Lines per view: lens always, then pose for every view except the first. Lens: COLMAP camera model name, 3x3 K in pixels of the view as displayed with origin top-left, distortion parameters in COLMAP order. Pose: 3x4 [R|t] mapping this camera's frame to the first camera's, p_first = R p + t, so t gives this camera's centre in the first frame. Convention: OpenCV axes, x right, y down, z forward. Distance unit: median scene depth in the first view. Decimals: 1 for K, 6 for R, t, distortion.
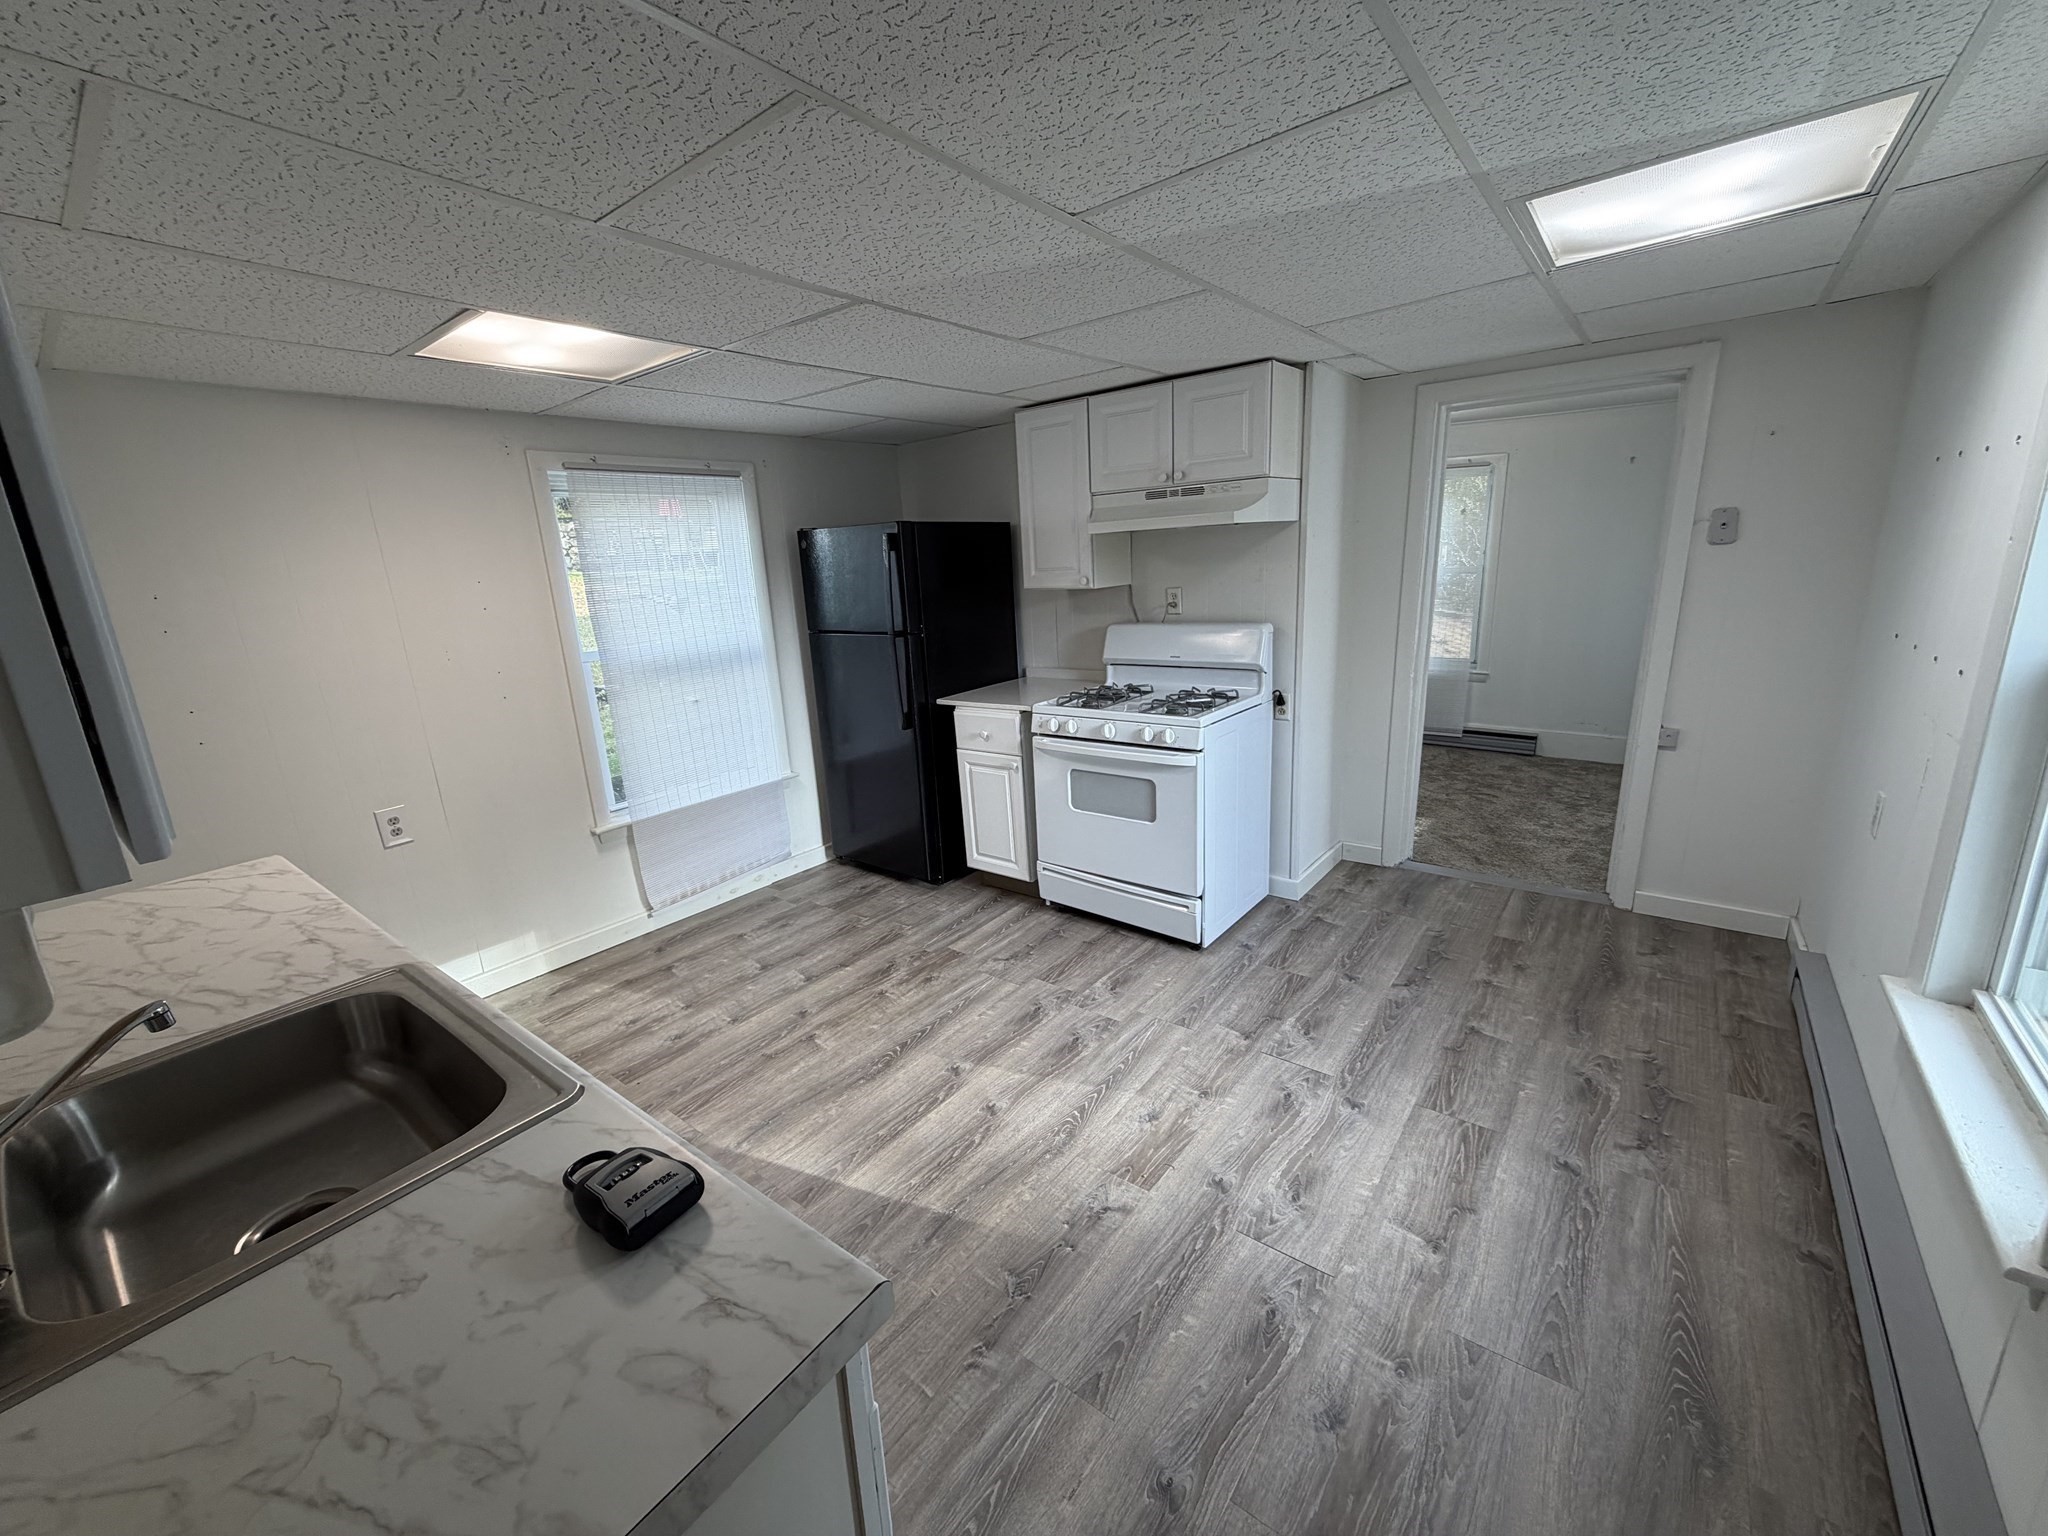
lens RADIAL K [[818.2, 0, 1015.0], [0, 818.2, 767.5], [0, 0, 1]] dist [-0.000594, 0.000237]
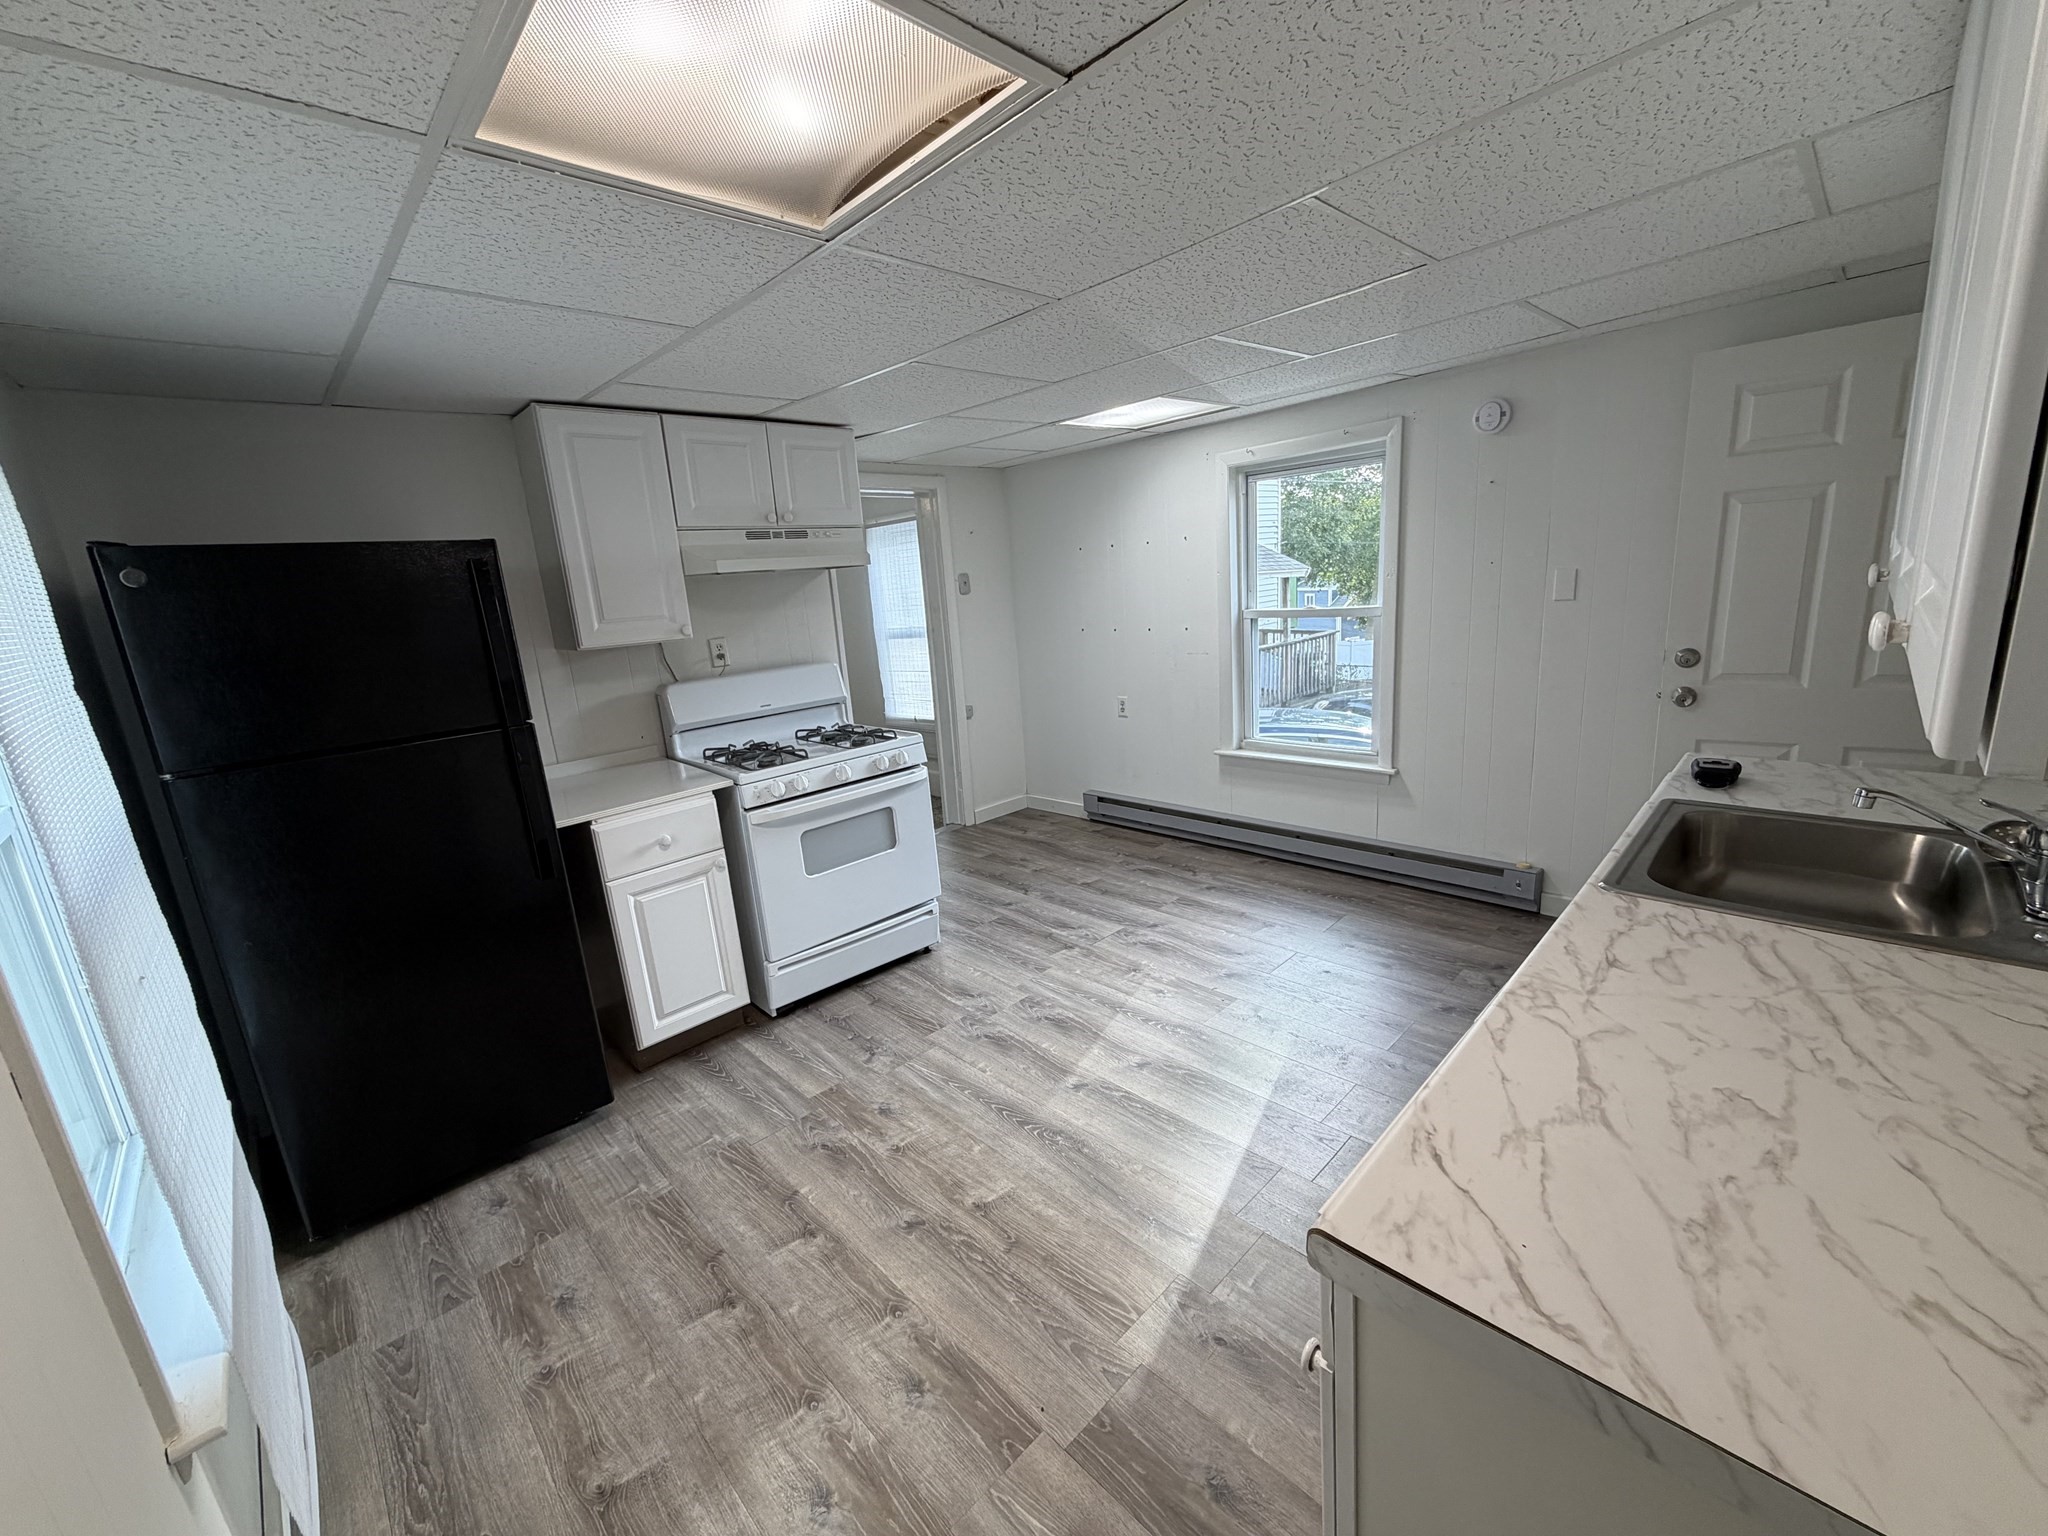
lens RADIAL K [[818.2, 0, 1022.5], [0, 818.2, 766.9], [0, 0, 1]] dist [-0.000594, 0.000237]
pose [[0.133243, -0.180205, 0.974563, -0.838674], [0.311387, 0.941147, 0.131453, -0.119748], [-0.940895, 0.285951, 0.181515, 0.676171]]
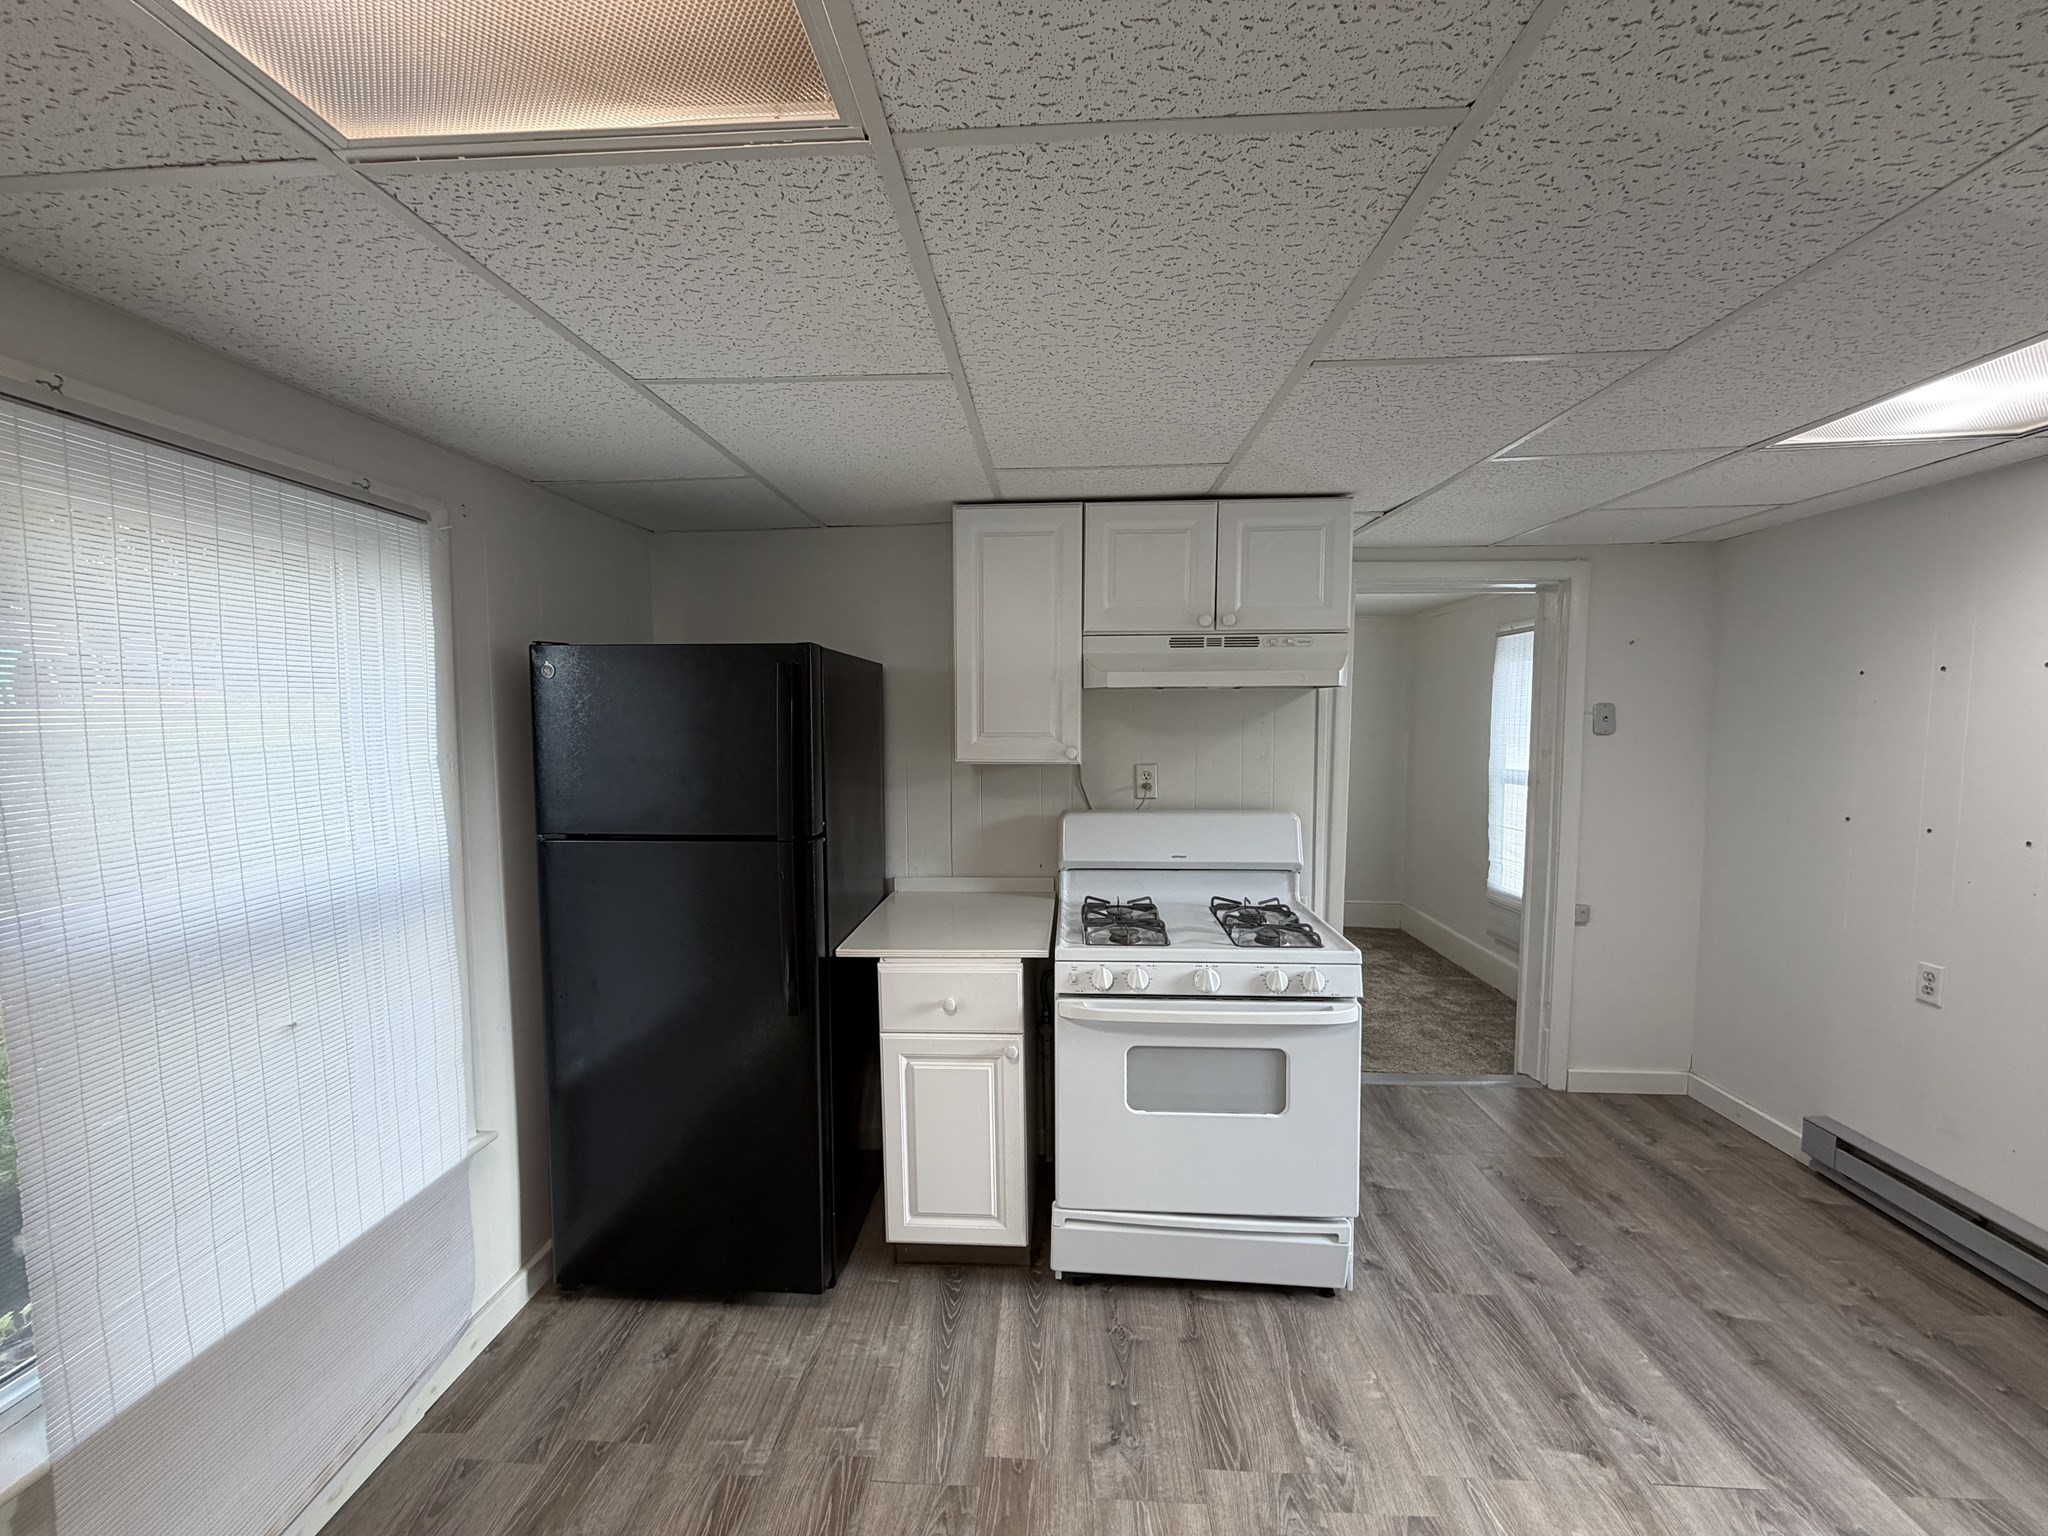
lens RADIAL K [[818.2, 0, 1016.2], [0, 818.2, 766.1], [0, 0, 1]] dist [-0.000594, 0.000237]
pose [[0.817850, 0.013033, 0.575283, -0.414580], [0.105515, 0.979396, -0.172193, -0.124069], [-0.565674, 0.201529, 0.799624, 0.570426]]
